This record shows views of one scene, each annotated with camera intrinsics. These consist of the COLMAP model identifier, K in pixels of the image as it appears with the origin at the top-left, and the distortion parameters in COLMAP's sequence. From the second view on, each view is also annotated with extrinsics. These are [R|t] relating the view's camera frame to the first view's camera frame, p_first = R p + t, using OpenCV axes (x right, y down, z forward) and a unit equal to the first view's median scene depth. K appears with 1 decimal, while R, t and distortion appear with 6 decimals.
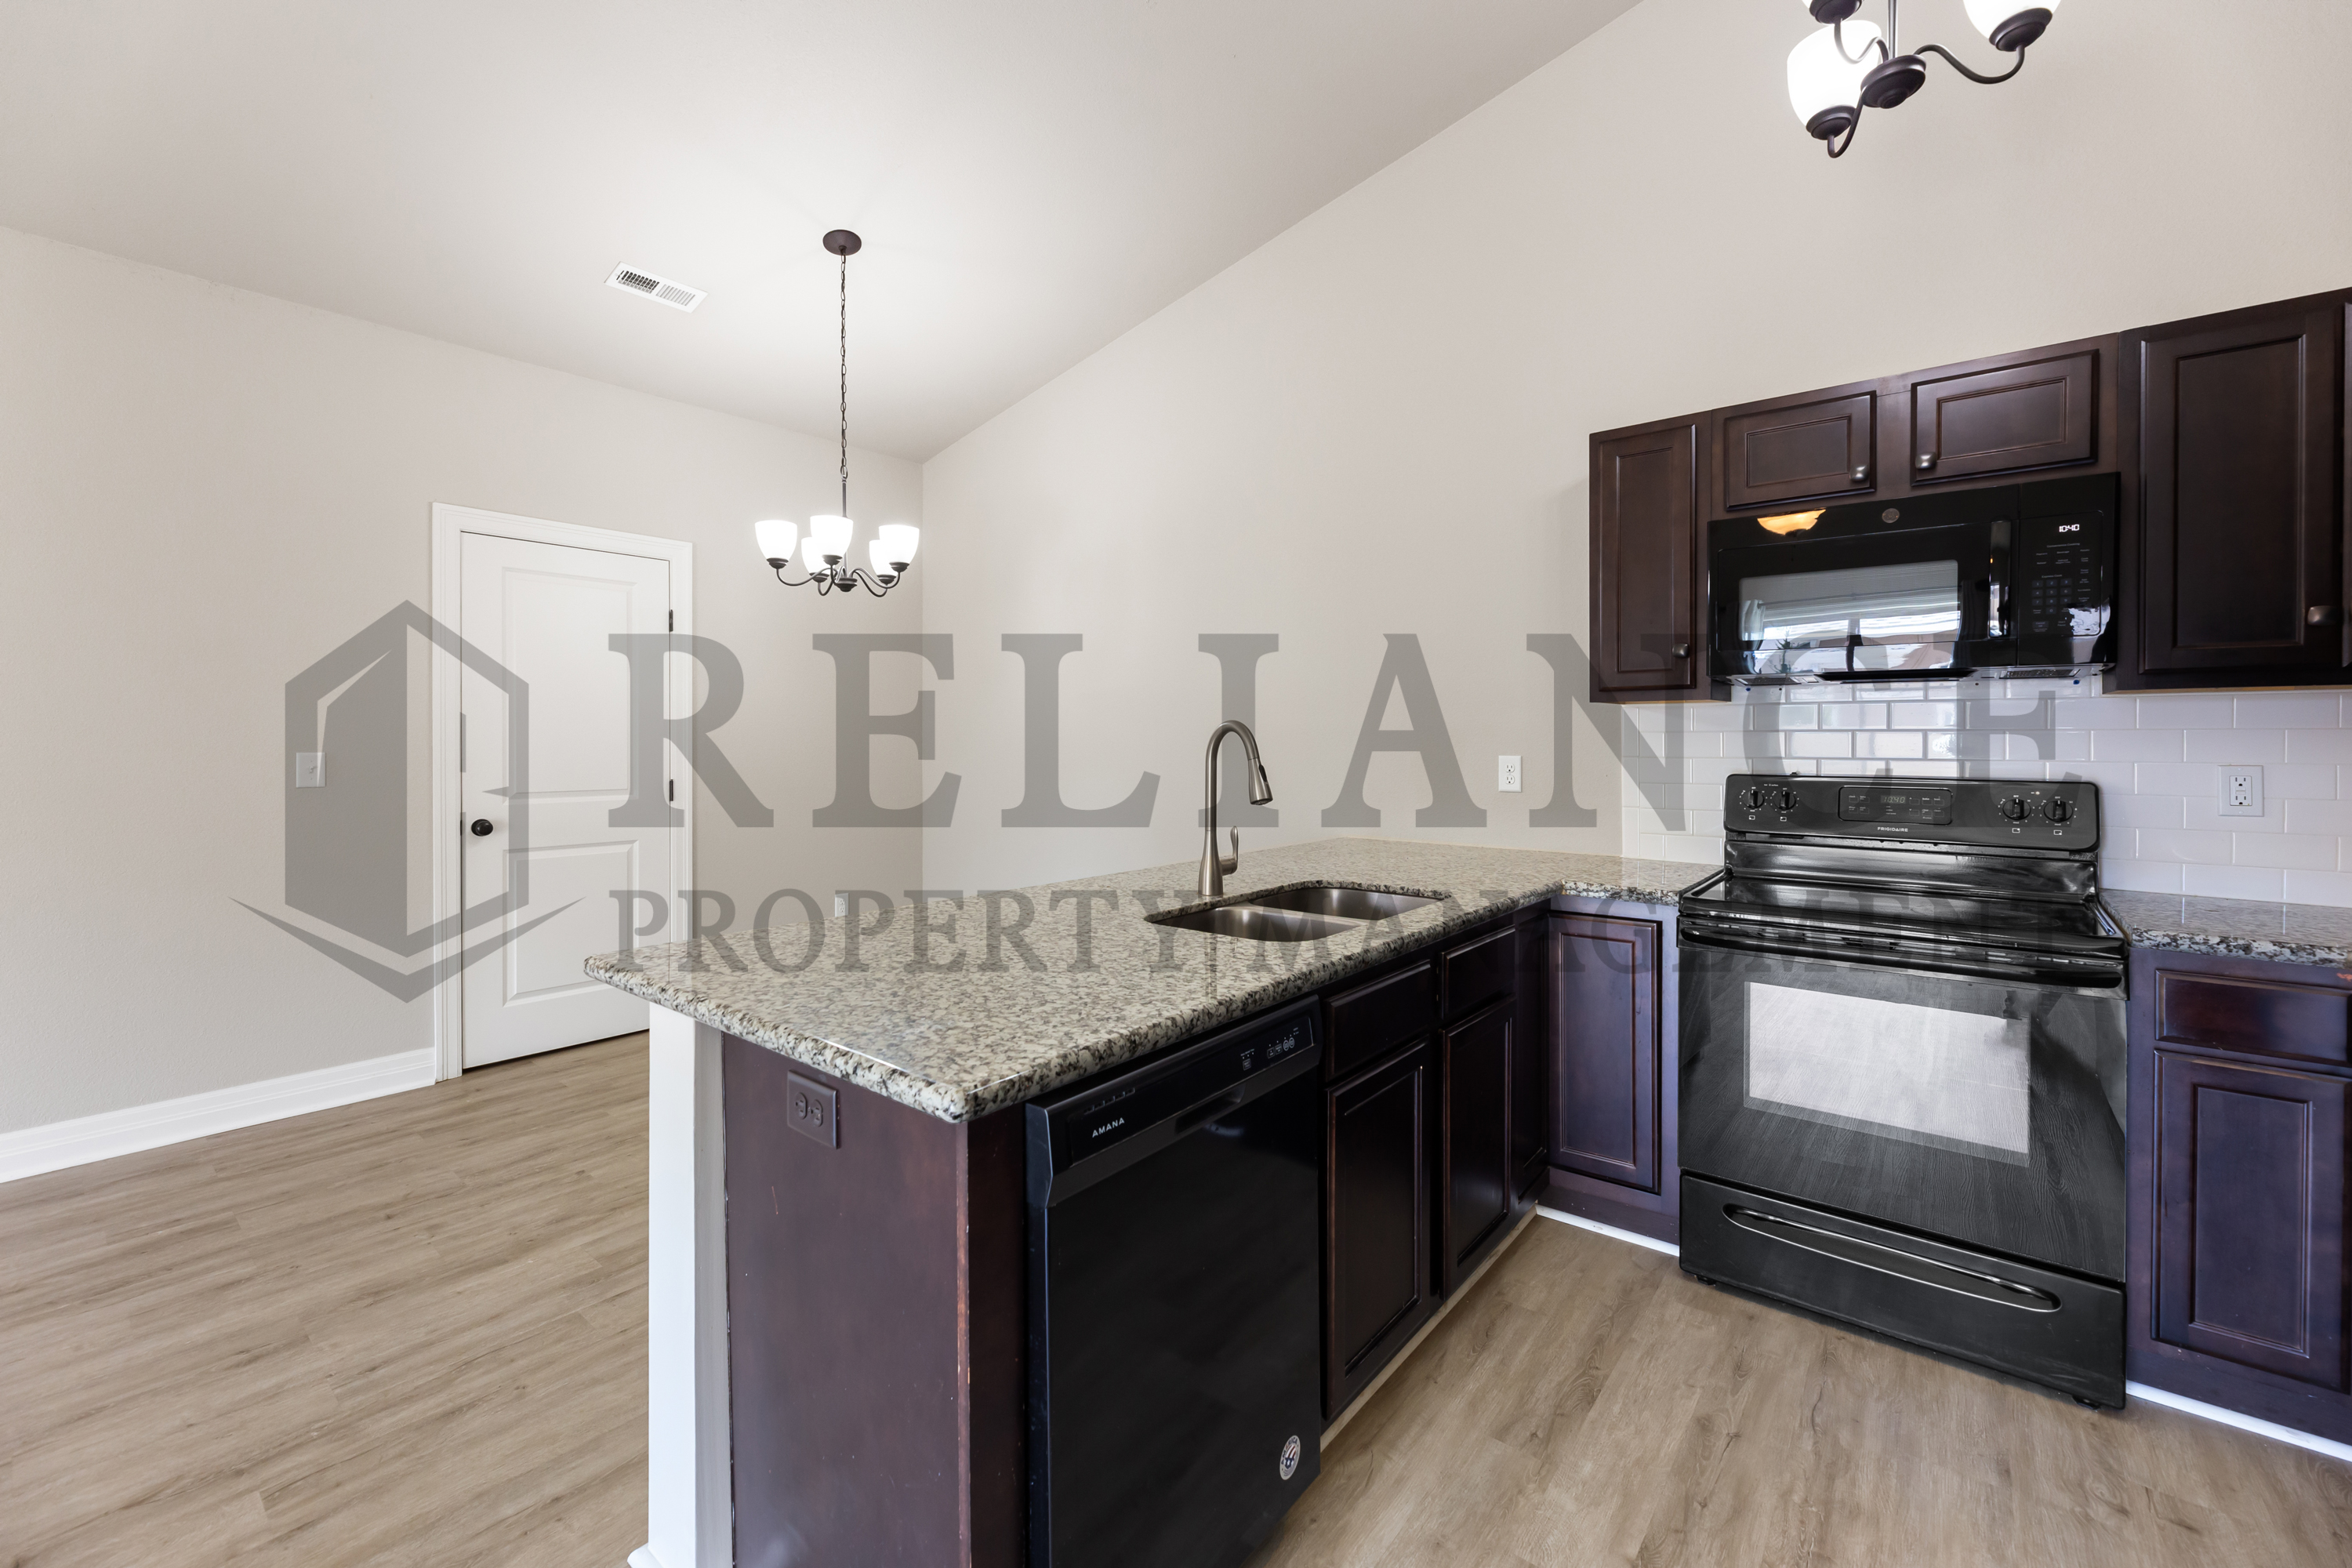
lens RADIAL K [[964.8, 0, 1170.5], [0, 964.8, 740.1], [0, 0, 1]] dist [-0.000648, -0.000024]
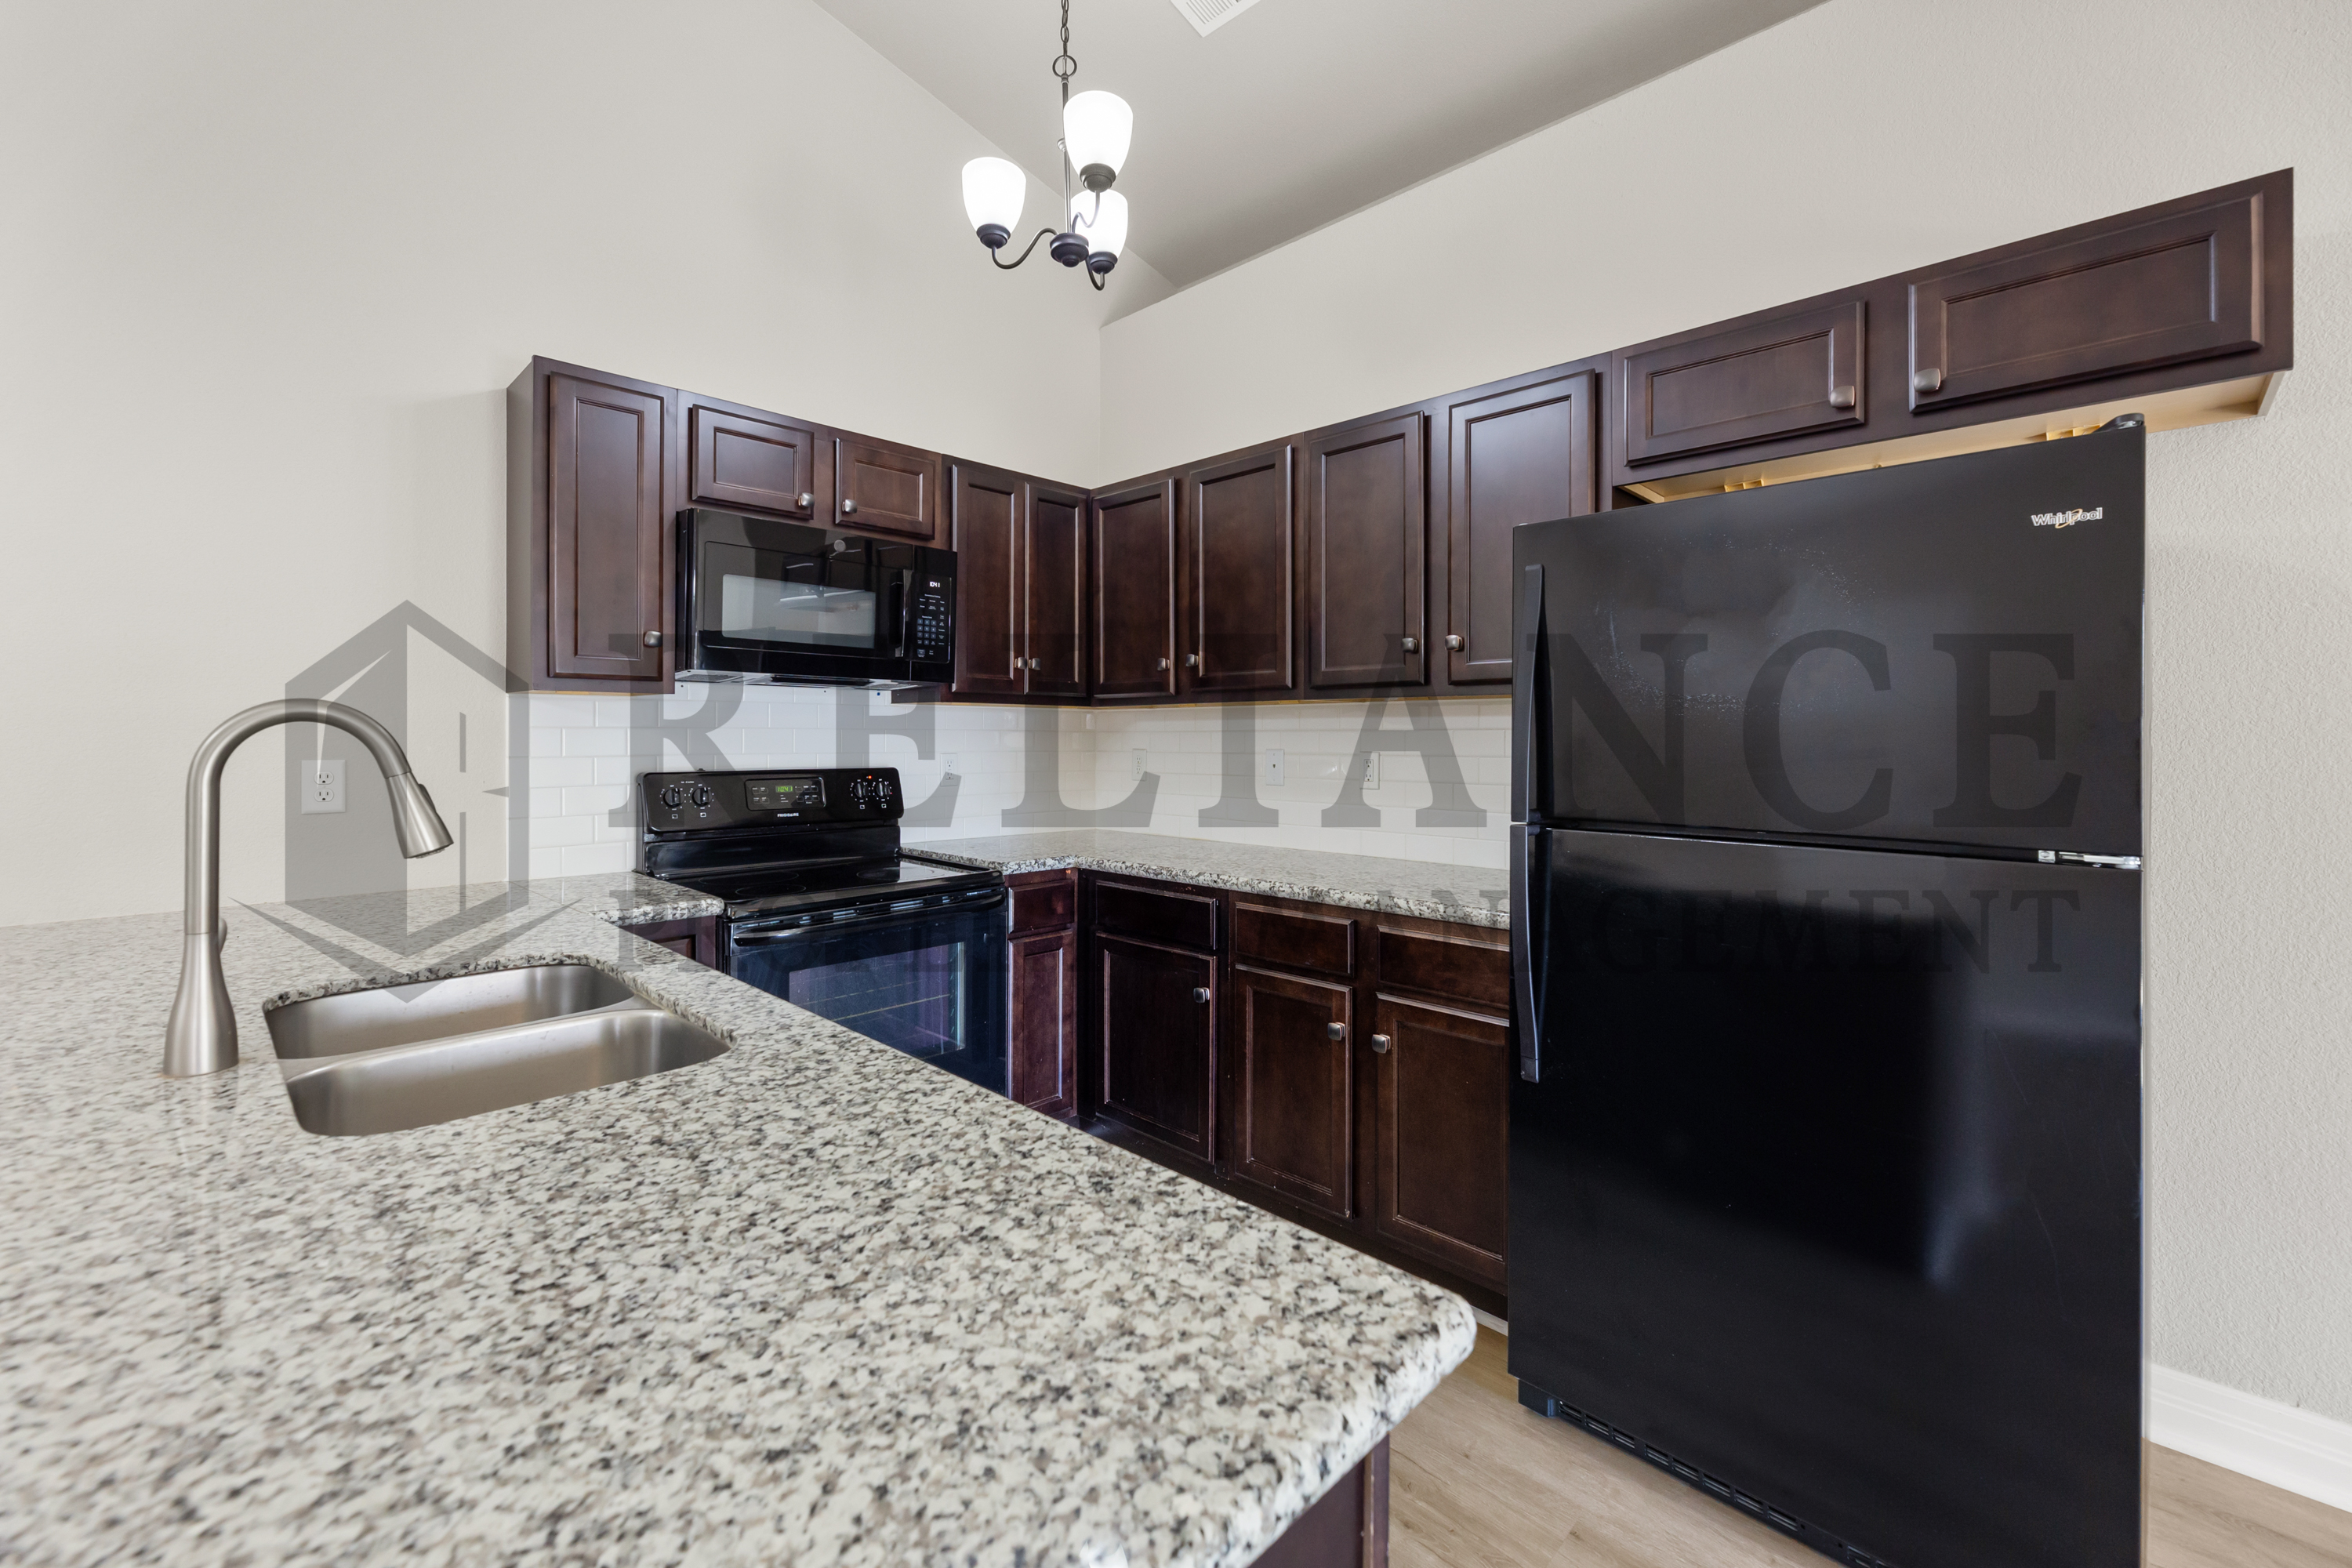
lens RADIAL K [[964.8, 0, 1170.5], [0, 964.8, 740.1], [0, 0, 1]] dist [-0.000648, -0.000024]
pose [[0.090659, -0.003209, 0.995877, -0.740184], [-0.001764, 0.999993, 0.003383, -0.001872], [-0.995880, -0.002063, 0.090653, 0.972579]]
